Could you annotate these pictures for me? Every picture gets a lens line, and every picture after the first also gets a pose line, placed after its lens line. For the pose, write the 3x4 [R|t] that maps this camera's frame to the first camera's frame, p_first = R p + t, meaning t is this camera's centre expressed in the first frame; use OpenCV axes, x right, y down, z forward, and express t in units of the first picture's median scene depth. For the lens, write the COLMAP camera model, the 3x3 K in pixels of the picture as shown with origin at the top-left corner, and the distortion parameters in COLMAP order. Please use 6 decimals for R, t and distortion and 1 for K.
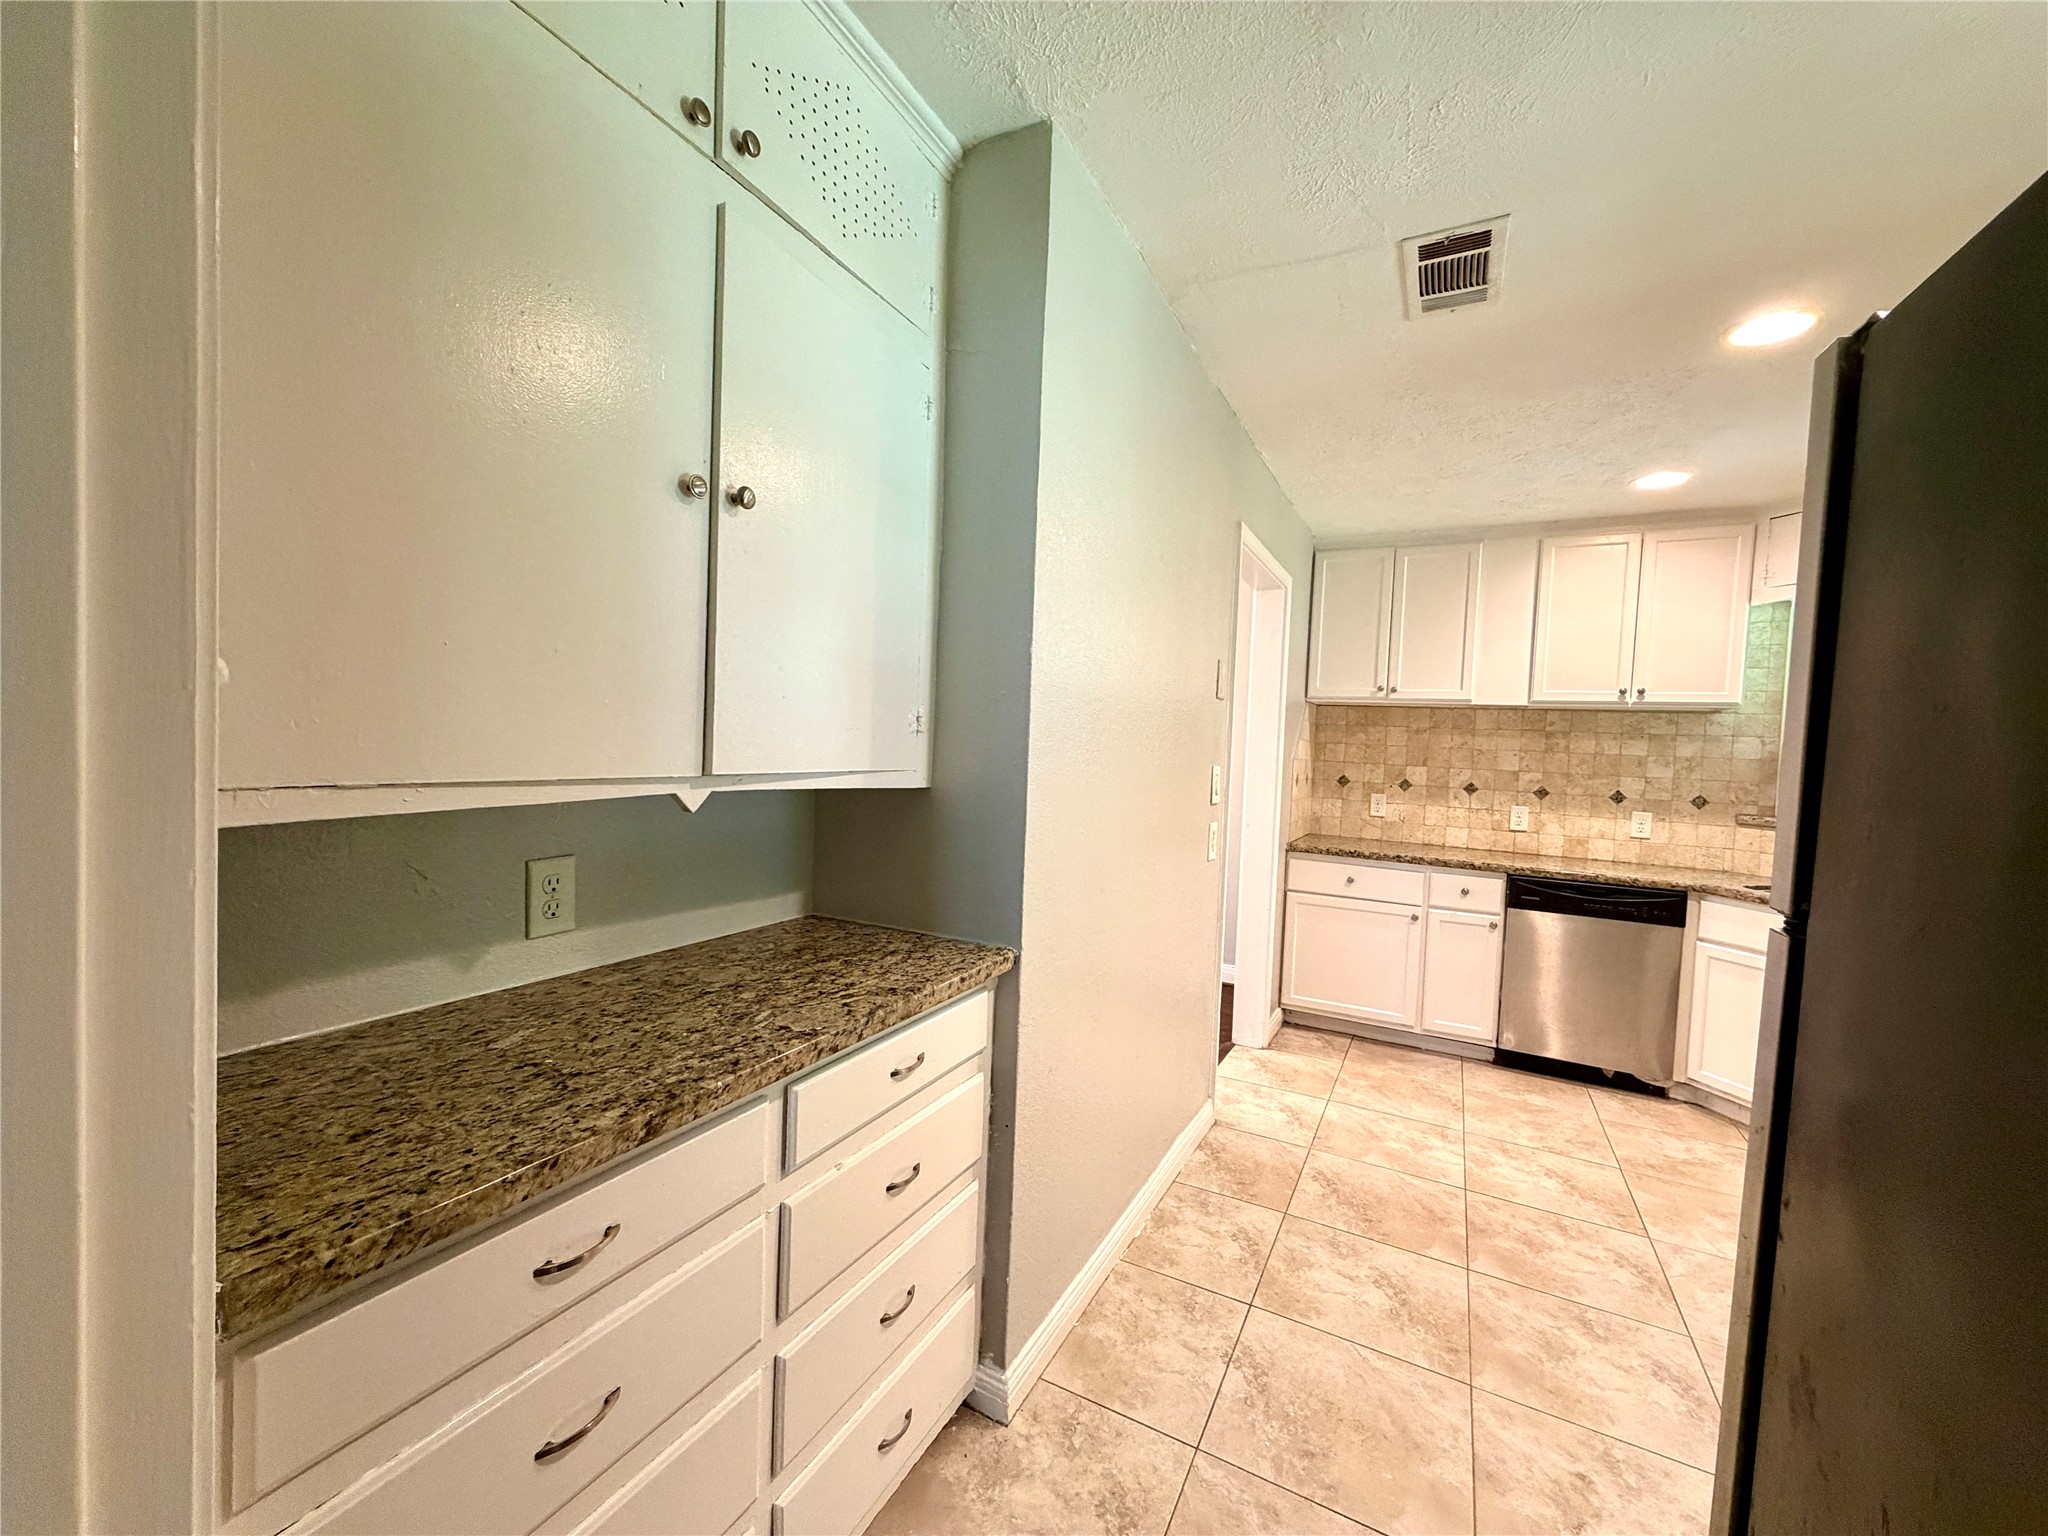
lens RADIAL K [[816.8, 0, 1016.0], [0, 816.8, 773.3], [0, 0, 1]] dist [0.001009, 0.000359]
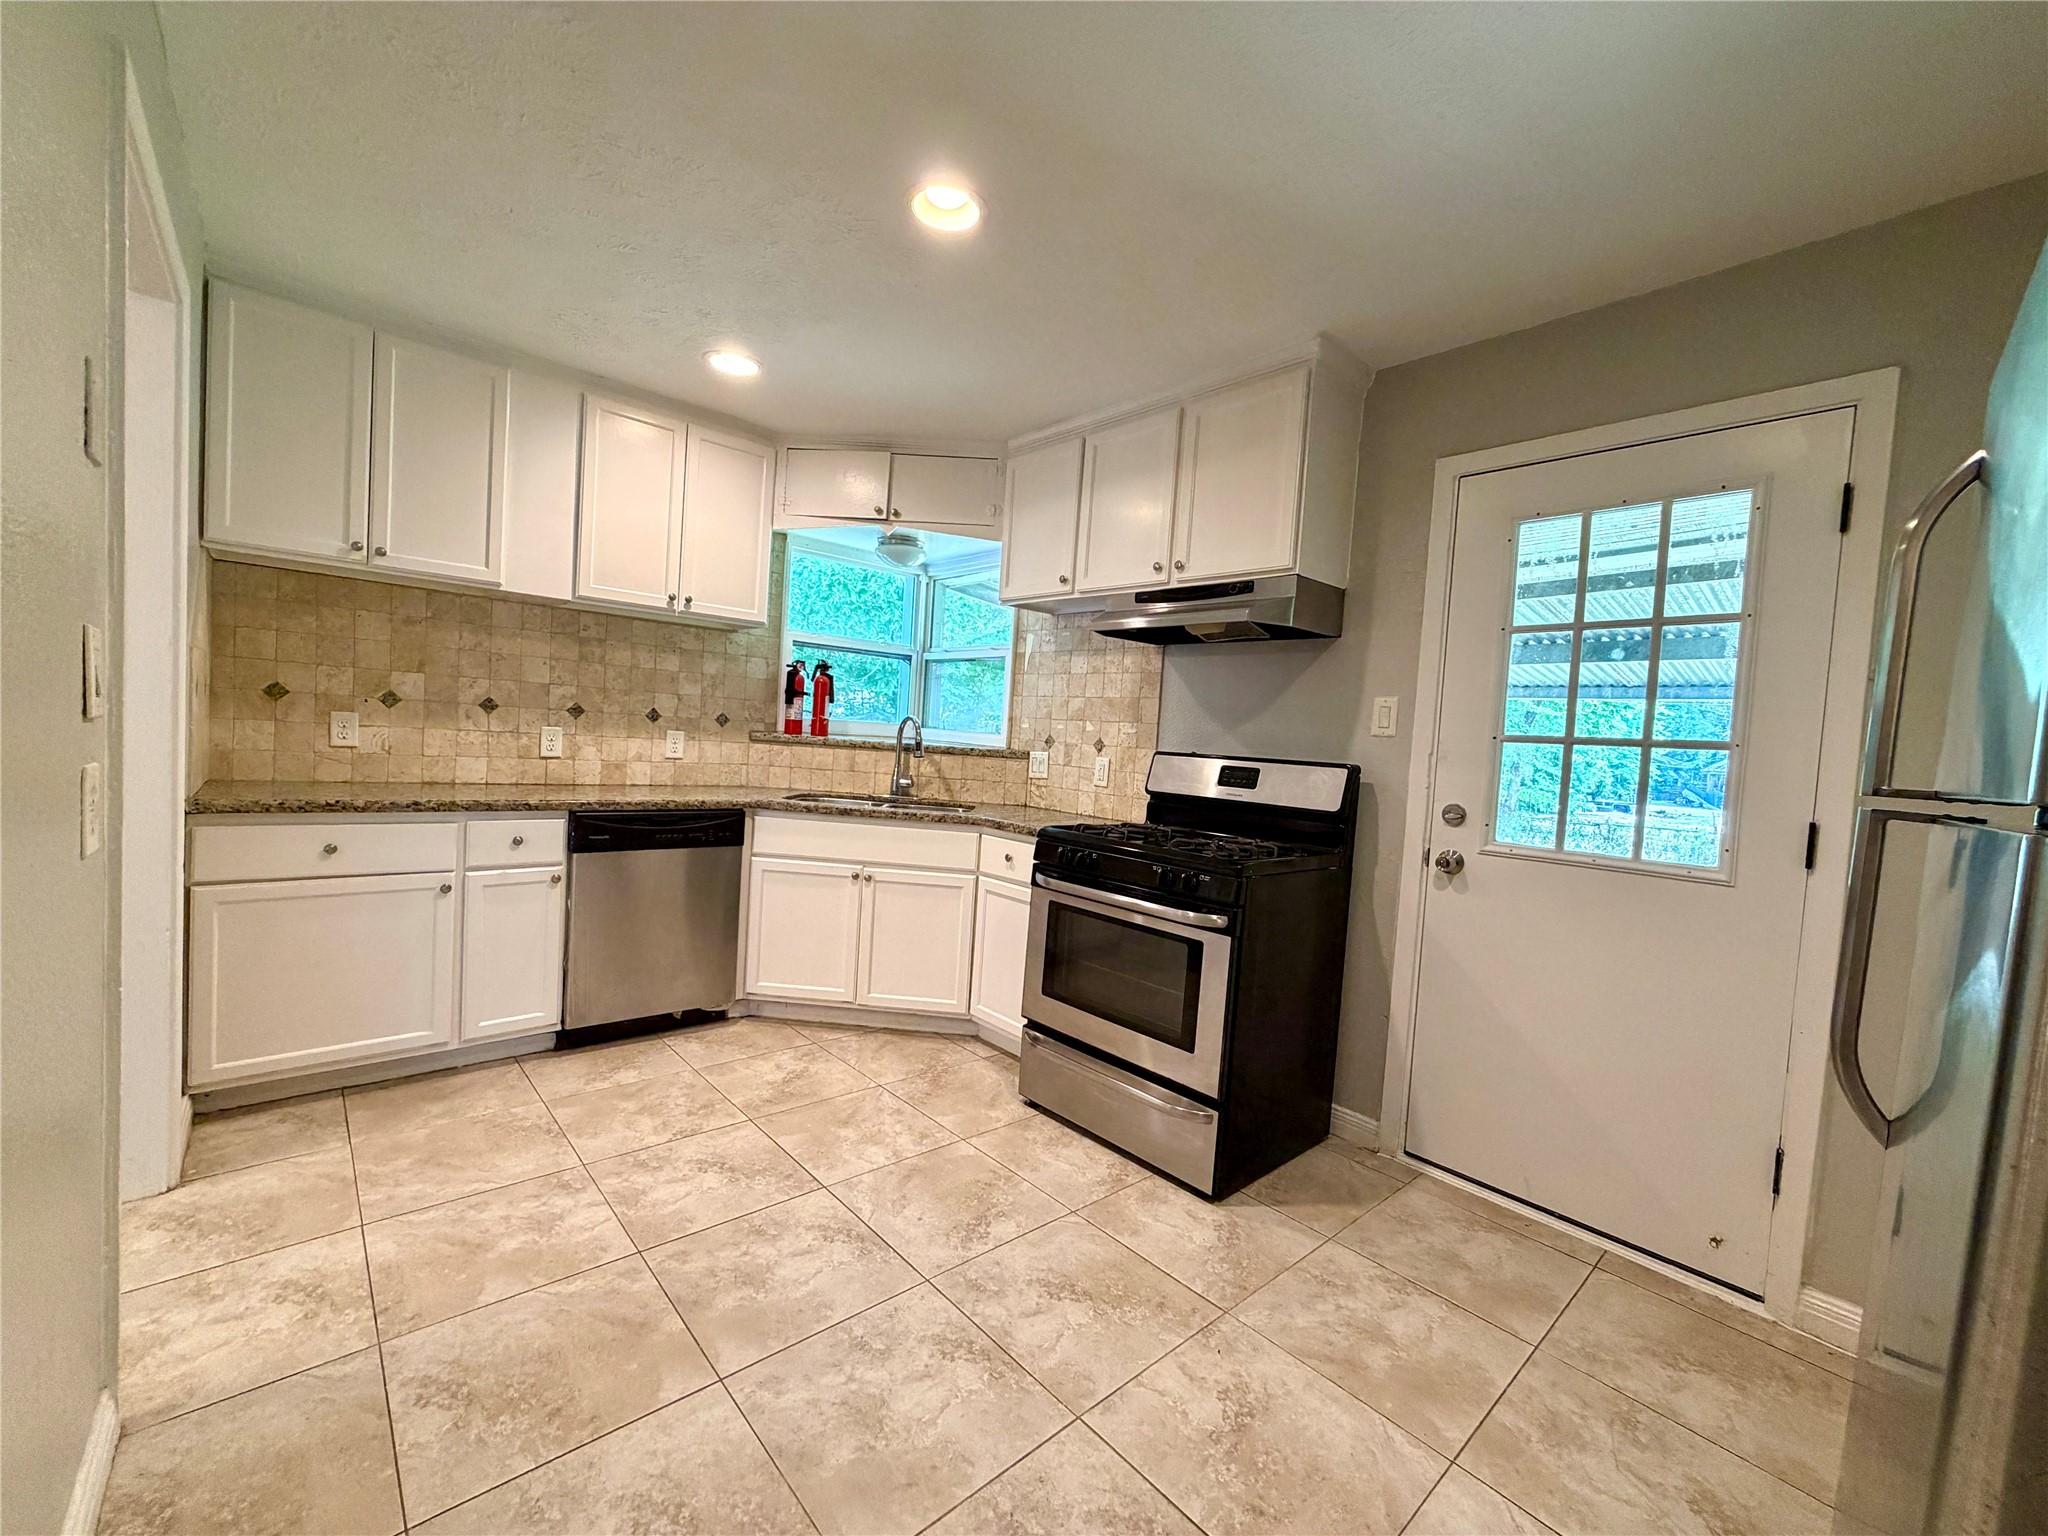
lens RADIAL K [[816.8, 0, 1016.0], [0, 816.8, 773.3], [0, 0, 1]] dist [0.001009, 0.000359]
pose [[0.344039, -0.065228, 0.936687, 0.011971], [-0.014455, 0.997098, 0.074744, 0.020720], [-0.938844, -0.039255, 0.342098, 0.316494]]
